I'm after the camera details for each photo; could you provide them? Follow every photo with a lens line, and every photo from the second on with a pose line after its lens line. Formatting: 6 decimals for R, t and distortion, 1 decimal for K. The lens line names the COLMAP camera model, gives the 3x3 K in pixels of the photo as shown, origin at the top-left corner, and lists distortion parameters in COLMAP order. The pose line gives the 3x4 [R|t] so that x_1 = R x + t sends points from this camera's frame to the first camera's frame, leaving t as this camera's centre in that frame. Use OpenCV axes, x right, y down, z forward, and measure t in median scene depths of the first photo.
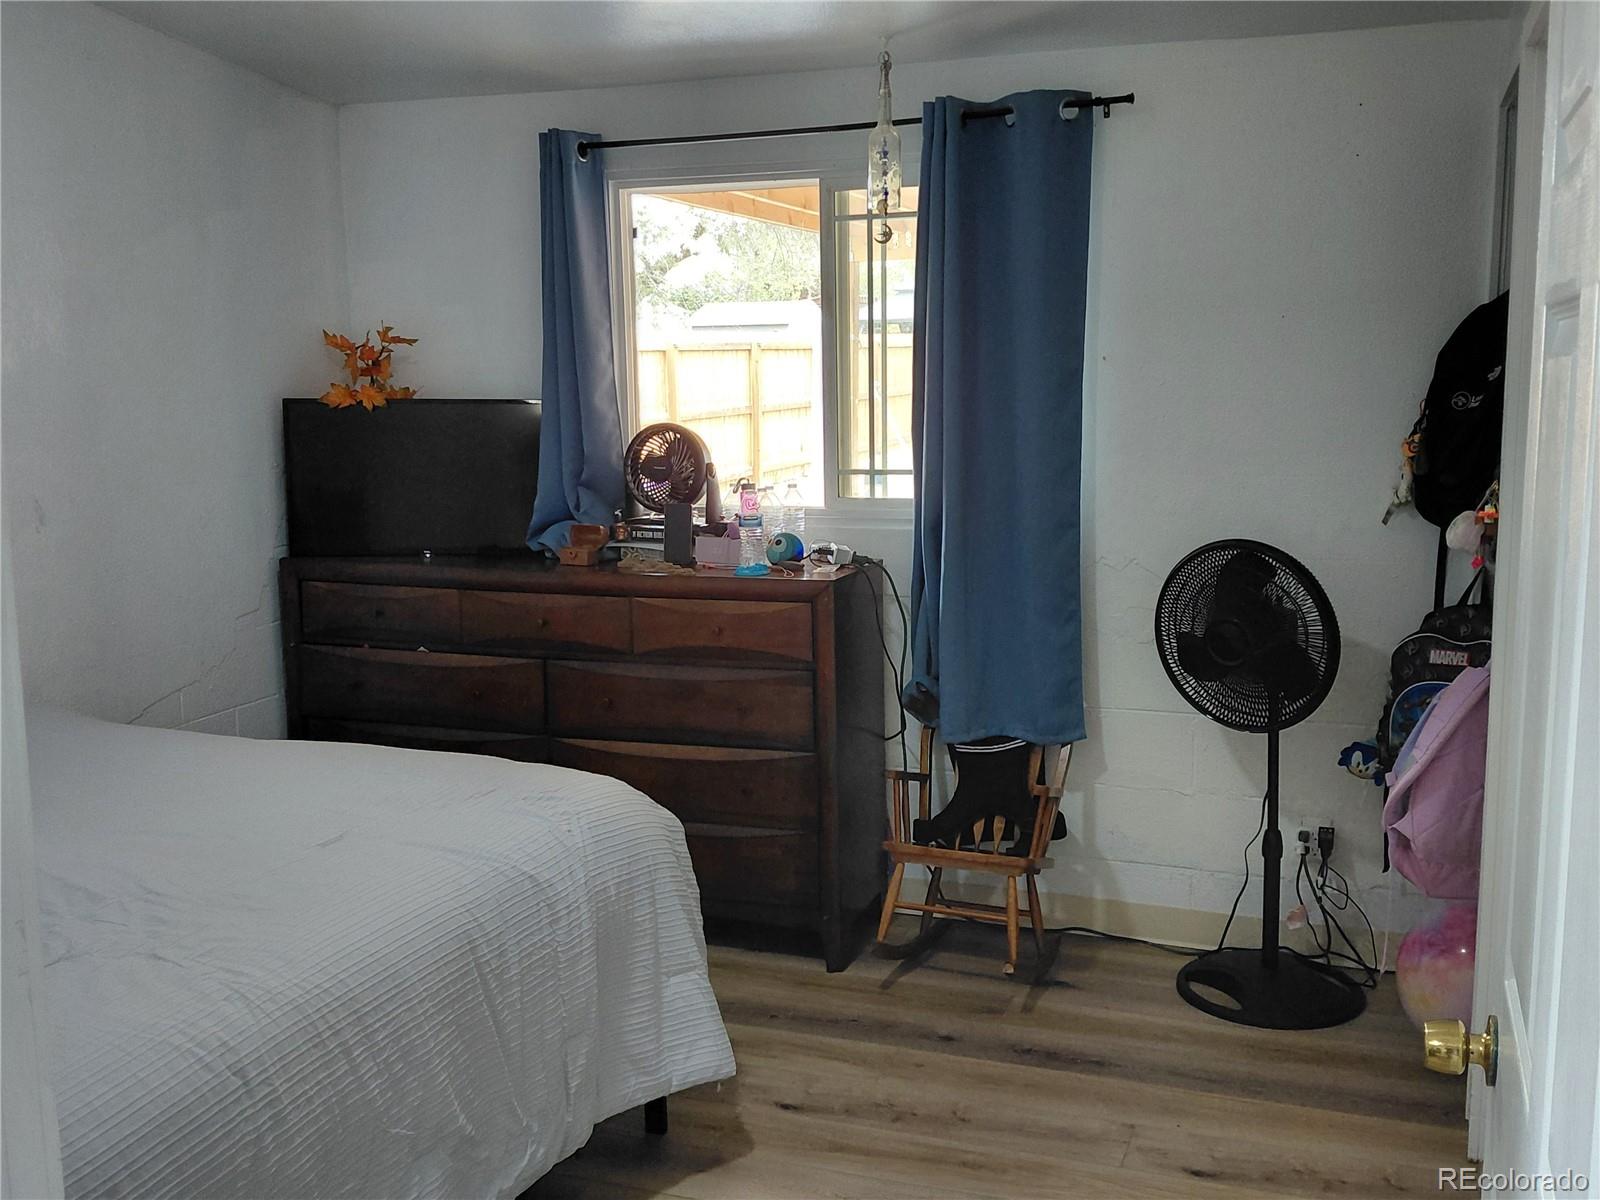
lens RADIAL K [[1608.2, 0, 789.4], [0, 1608.2, 591.9], [0, 0, 1]] dist [0.083069, 0.000000]
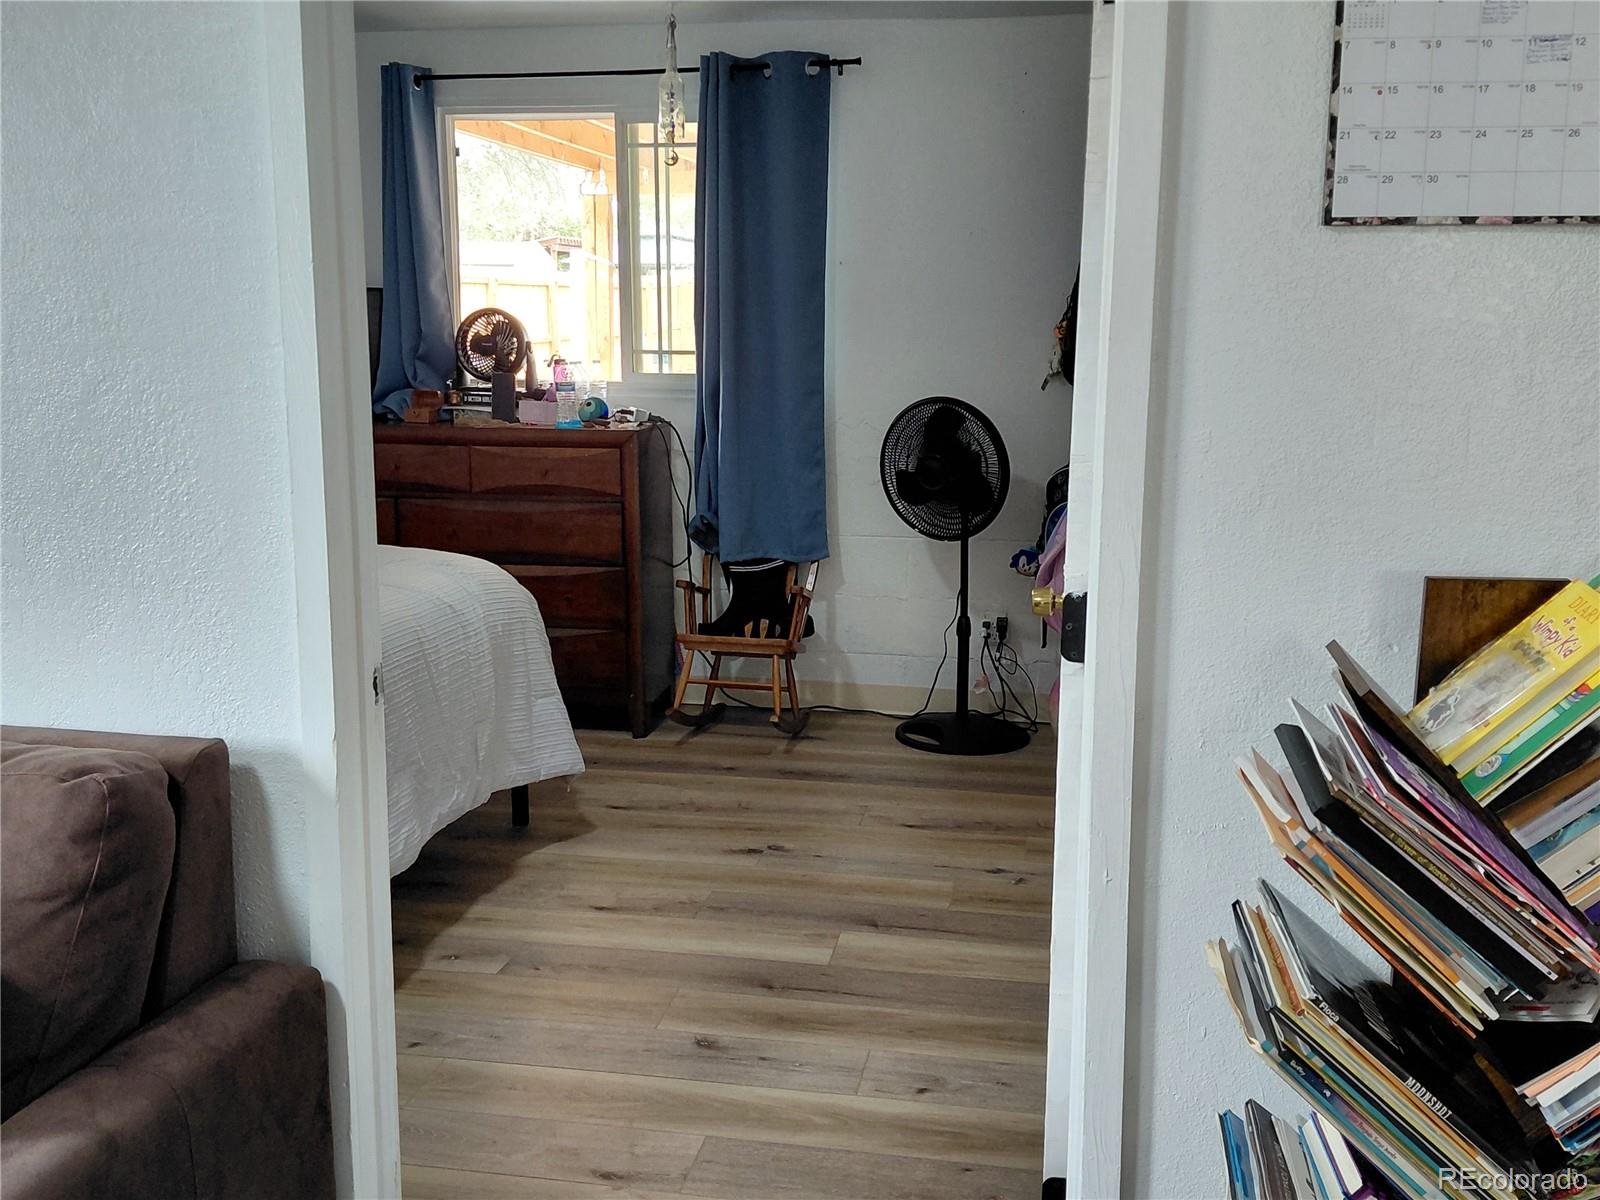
lens RADIAL K [[1608.2, 0, 806.3], [0, 1608.2, 599.8], [0, 0, 1]] dist [0.083069, 0.000000]
pose [[0.983085, -0.011029, 0.182818, -0.073332], [0.004939, 0.999419, 0.033734, 0.082090], [-0.183084, -0.032260, 0.982568, -0.279571]]
